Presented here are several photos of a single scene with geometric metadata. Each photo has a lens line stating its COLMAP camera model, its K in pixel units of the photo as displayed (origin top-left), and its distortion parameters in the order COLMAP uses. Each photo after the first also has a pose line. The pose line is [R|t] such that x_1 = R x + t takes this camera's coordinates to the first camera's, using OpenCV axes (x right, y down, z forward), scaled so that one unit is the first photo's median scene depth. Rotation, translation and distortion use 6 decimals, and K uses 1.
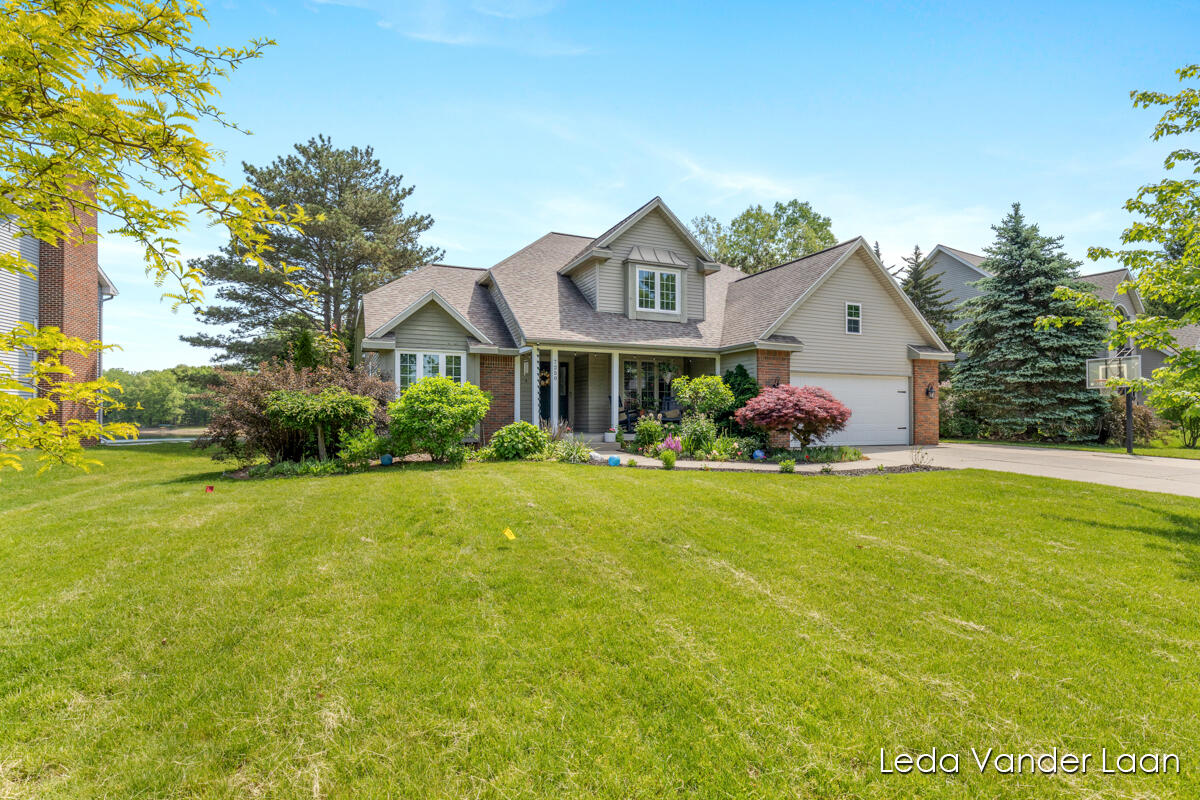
lens RADIAL K [[655.2, 0, 598.0], [0, 655.2, 407.5], [0, 0, 1]] dist [0.000423, -0.002438]
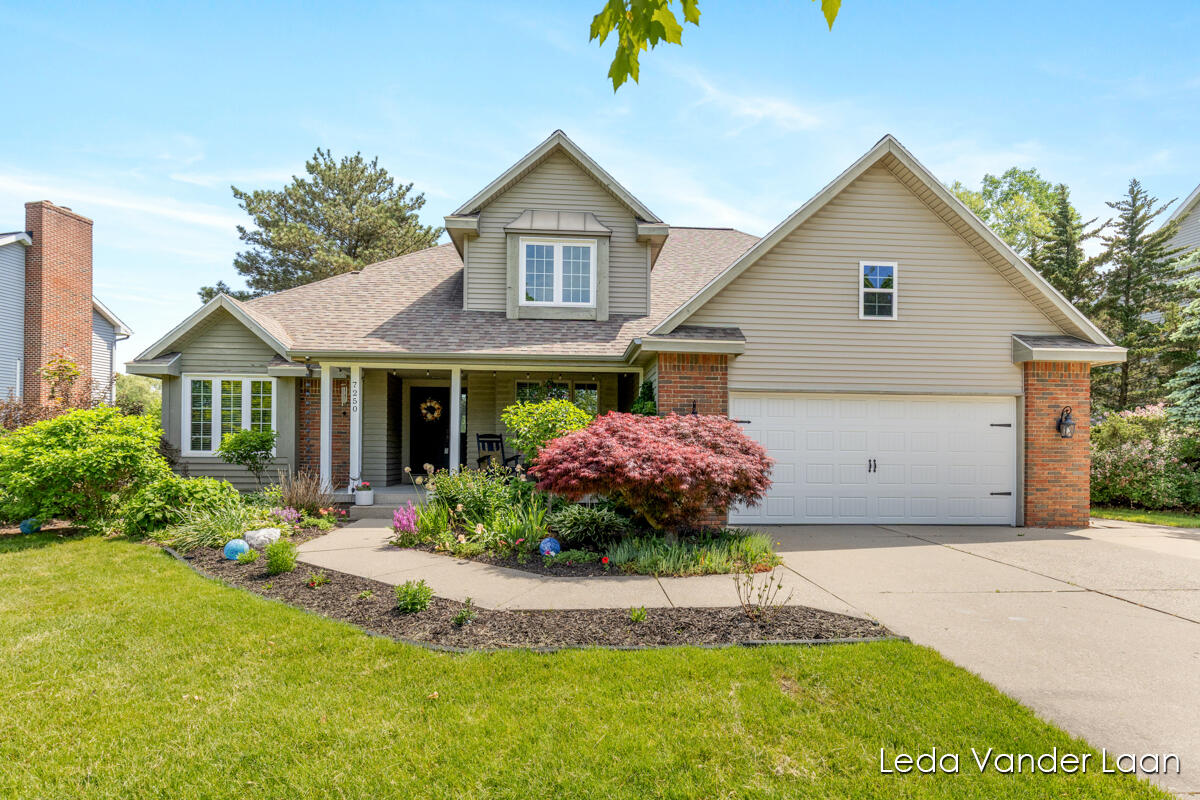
lens RADIAL K [[655.2, 0, 592.5], [0, 655.2, 439.6], [0, 0, 1]] dist [0.000423, -0.002438]
pose [[0.932916, -0.000173, -0.360094, 0.349492], [-0.002571, 0.999971, -0.007140, -0.007555], [0.360085, 0.007587, 0.932889, 0.391854]]
